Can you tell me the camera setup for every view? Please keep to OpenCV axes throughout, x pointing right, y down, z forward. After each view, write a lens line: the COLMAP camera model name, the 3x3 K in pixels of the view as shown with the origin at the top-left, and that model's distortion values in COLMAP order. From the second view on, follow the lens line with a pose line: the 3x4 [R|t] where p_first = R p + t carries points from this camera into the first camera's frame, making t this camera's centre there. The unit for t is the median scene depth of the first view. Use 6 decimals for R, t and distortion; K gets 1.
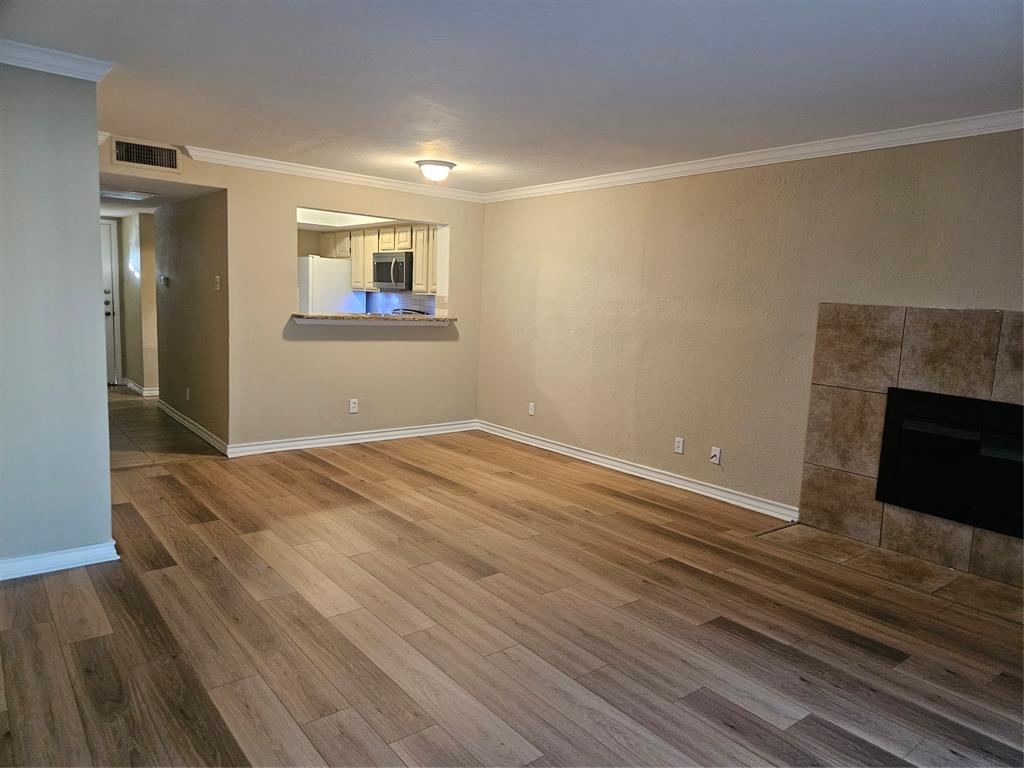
lens RADIAL K [[685.0, 0, 512.6], [0, 685.0, 386.6], [0, 0, 1]] dist [0.054051, -0.032139]
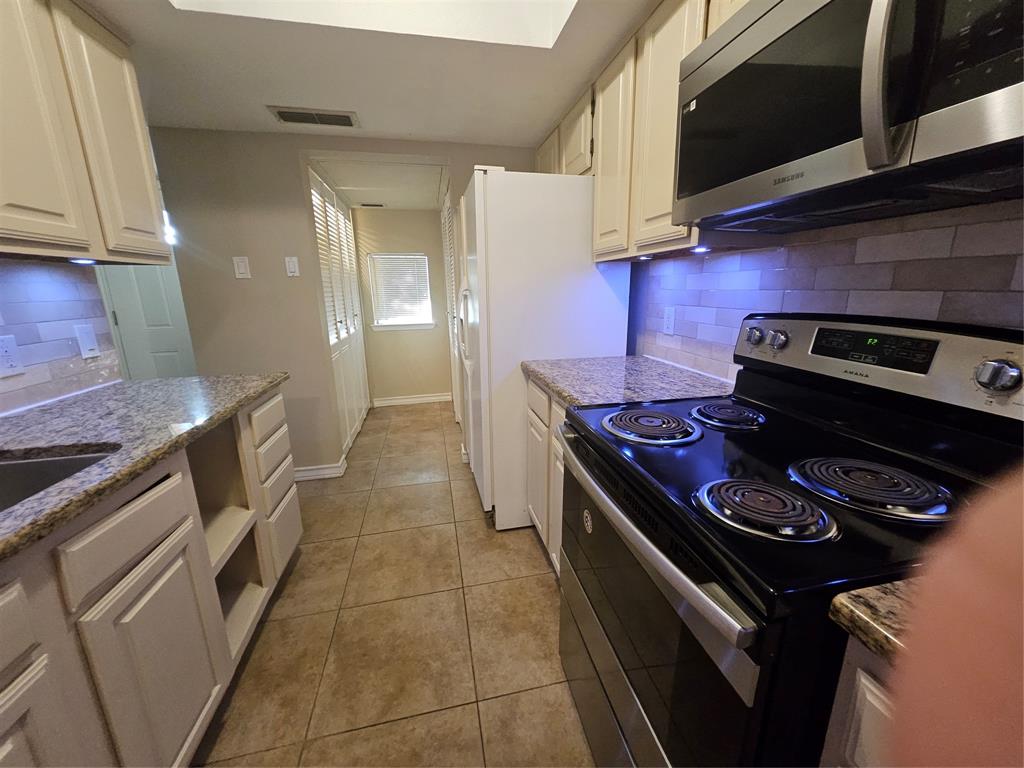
lens RADIAL K [[398.8, 0, 515.5], [0, 398.8, 380.5], [0, 0, 1]] dist [0.009339, -0.000631]
pose [[0.897028, 0.040892, -0.440078, -0.340170], [-0.003460, 0.996330, 0.085526, -0.185481], [0.441961, -0.075197, 0.893877, 1.528689]]
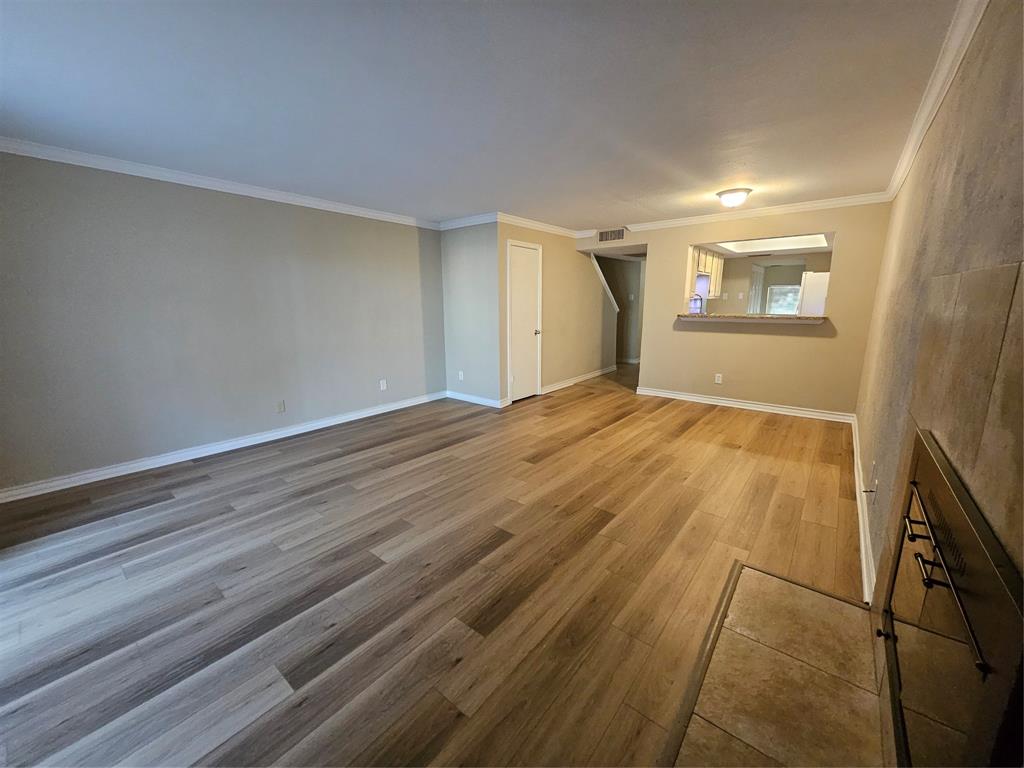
lens RADIAL K [[398.8, 0, 516.2], [0, 398.8, 386.5], [0, 0, 1]] dist [0.009339, -0.000631]
pose [[0.221094, 0.161022, -0.961868, 0.679495], [-0.113733, 0.983803, 0.138551, -0.034310], [0.968598, 0.078763, 0.235827, 0.554832]]
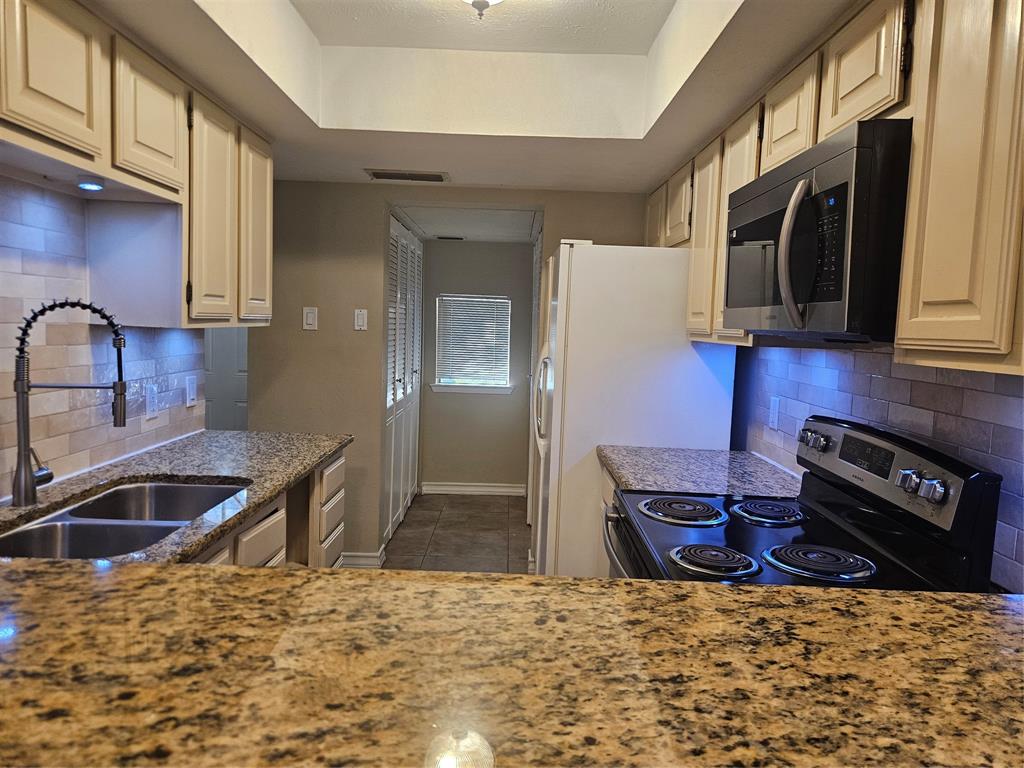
lens RADIAL K [[685.0, 0, 510.4], [0, 685.0, 375.5], [0, 0, 1]] dist [0.054051, -0.032139]
pose [[0.782810, 0.030260, -0.621524, -0.189822], [-0.083830, 0.994840, -0.057149, -0.190914], [0.616588, 0.096839, 0.781308, 1.355681]]
